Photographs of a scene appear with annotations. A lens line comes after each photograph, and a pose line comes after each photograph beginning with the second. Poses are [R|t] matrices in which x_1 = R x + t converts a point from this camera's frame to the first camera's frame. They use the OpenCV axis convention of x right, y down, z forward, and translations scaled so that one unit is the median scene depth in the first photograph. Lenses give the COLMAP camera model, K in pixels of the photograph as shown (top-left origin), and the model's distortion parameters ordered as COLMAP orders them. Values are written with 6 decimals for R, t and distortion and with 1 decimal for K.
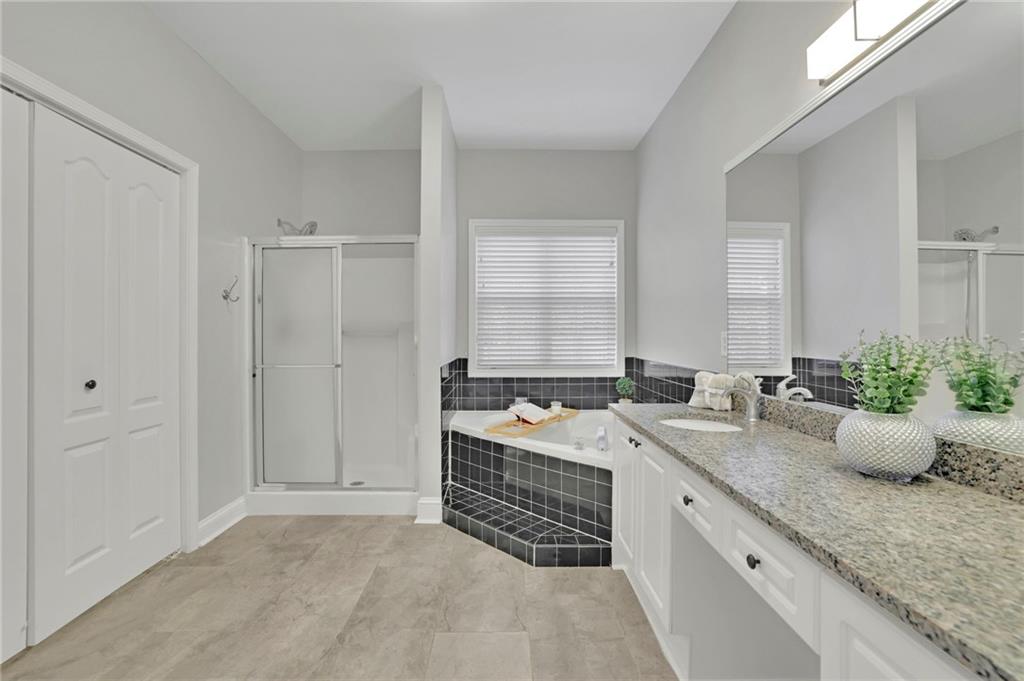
lens RADIAL K [[443.0, 0, 517.0], [0, 443.0, 338.2], [0, 0, 1]] dist [-0.040265, 0.012306]
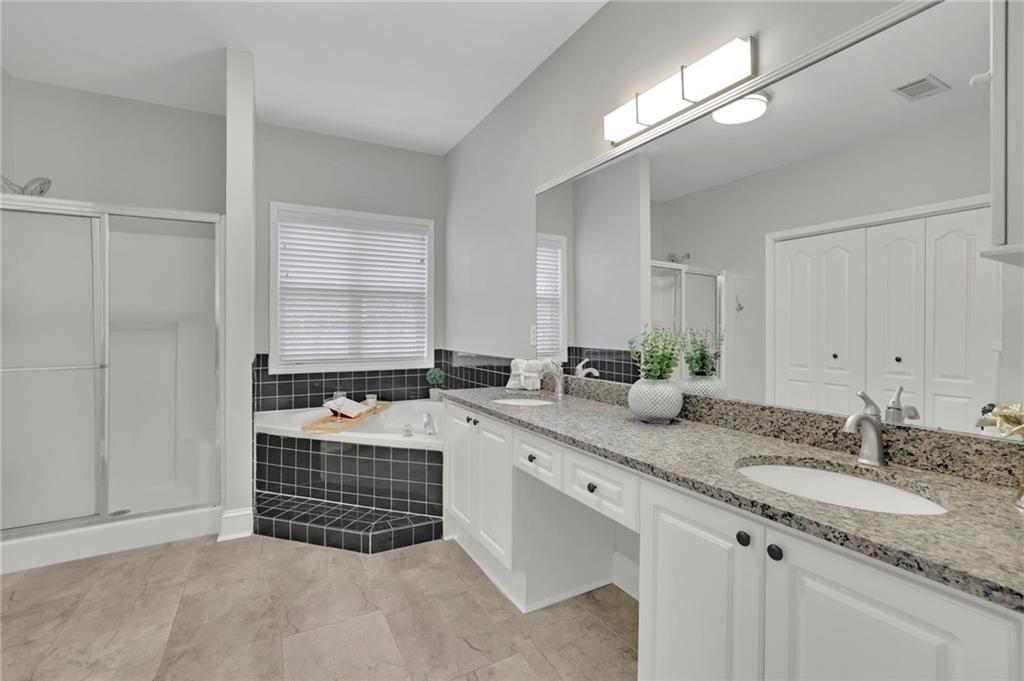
lens RADIAL K [[443.0, 0, 518.5], [0, 443.0, 339.2], [0, 0, 1]] dist [-0.040265, 0.012306]
pose [[0.881716, -0.010293, 0.471668, -0.120600], [0.002448, 0.999848, 0.017243, 0.001578], [-0.471774, -0.014048, 0.881607, -0.052416]]
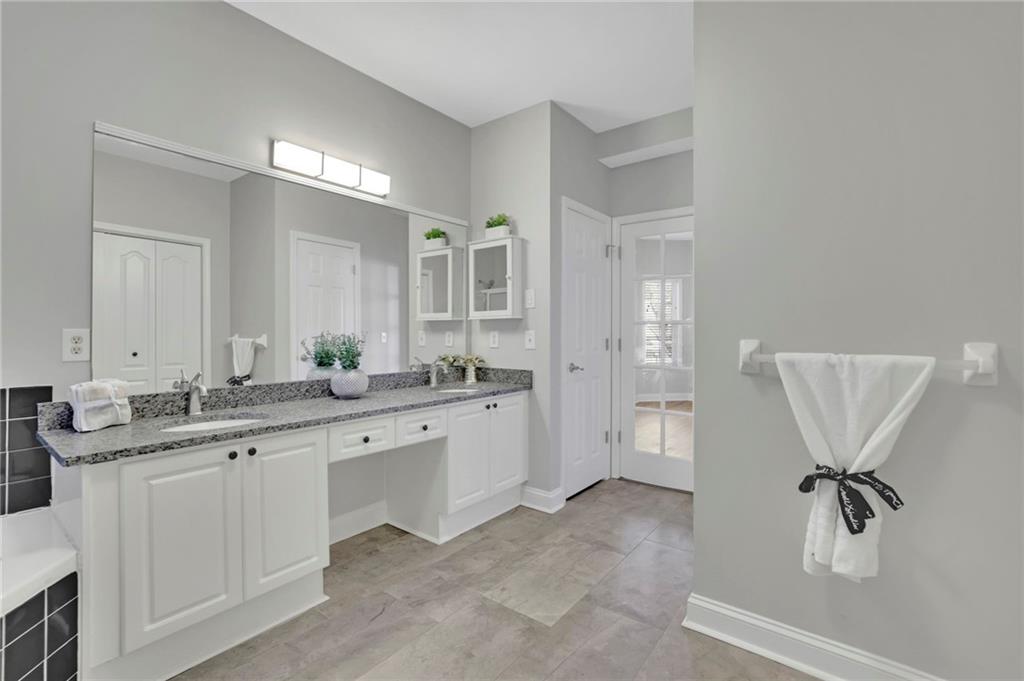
lens RADIAL K [[443.0, 0, 515.5], [0, 443.0, 331.6], [0, 0, 1]] dist [-0.040265, 0.012306]
pose [[-0.772655, -0.012641, 0.634700, -0.508942], [-0.009350, 0.999920, 0.008532, -0.018912], [-0.634757, 0.000658, -0.772711, 0.933008]]
